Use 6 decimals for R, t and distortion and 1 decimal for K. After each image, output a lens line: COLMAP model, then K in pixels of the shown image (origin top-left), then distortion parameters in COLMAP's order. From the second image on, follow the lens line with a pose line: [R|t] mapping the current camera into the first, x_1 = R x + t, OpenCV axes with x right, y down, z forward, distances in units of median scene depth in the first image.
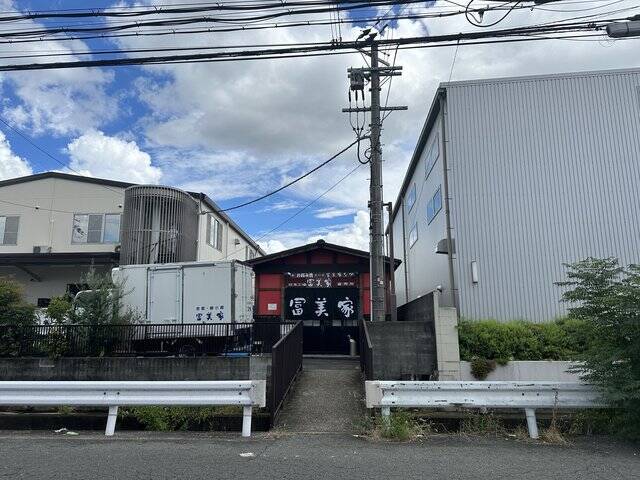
lens RADIAL K [[446.9, 0, 320.4], [0, 446.9, 239.5], [0, 0, 1]] dist [-0.011448, -0.002997]
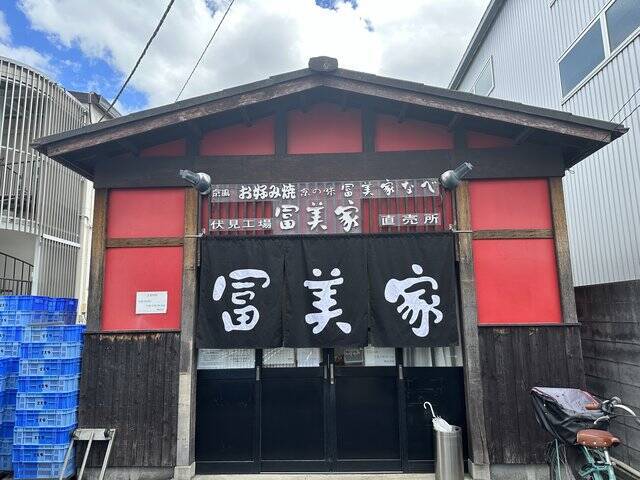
lens RADIAL K [[446.9, 0, 319.9], [0, 446.9, 240.5], [0, 0, 1]] dist [-0.011448, -0.002997]
pose [[0.999641, -0.008698, 0.025358, -0.008455], [0.008019, 0.999610, 0.026743, 0.104934], [-0.025581, -0.026530, 0.999321, 0.715215]]
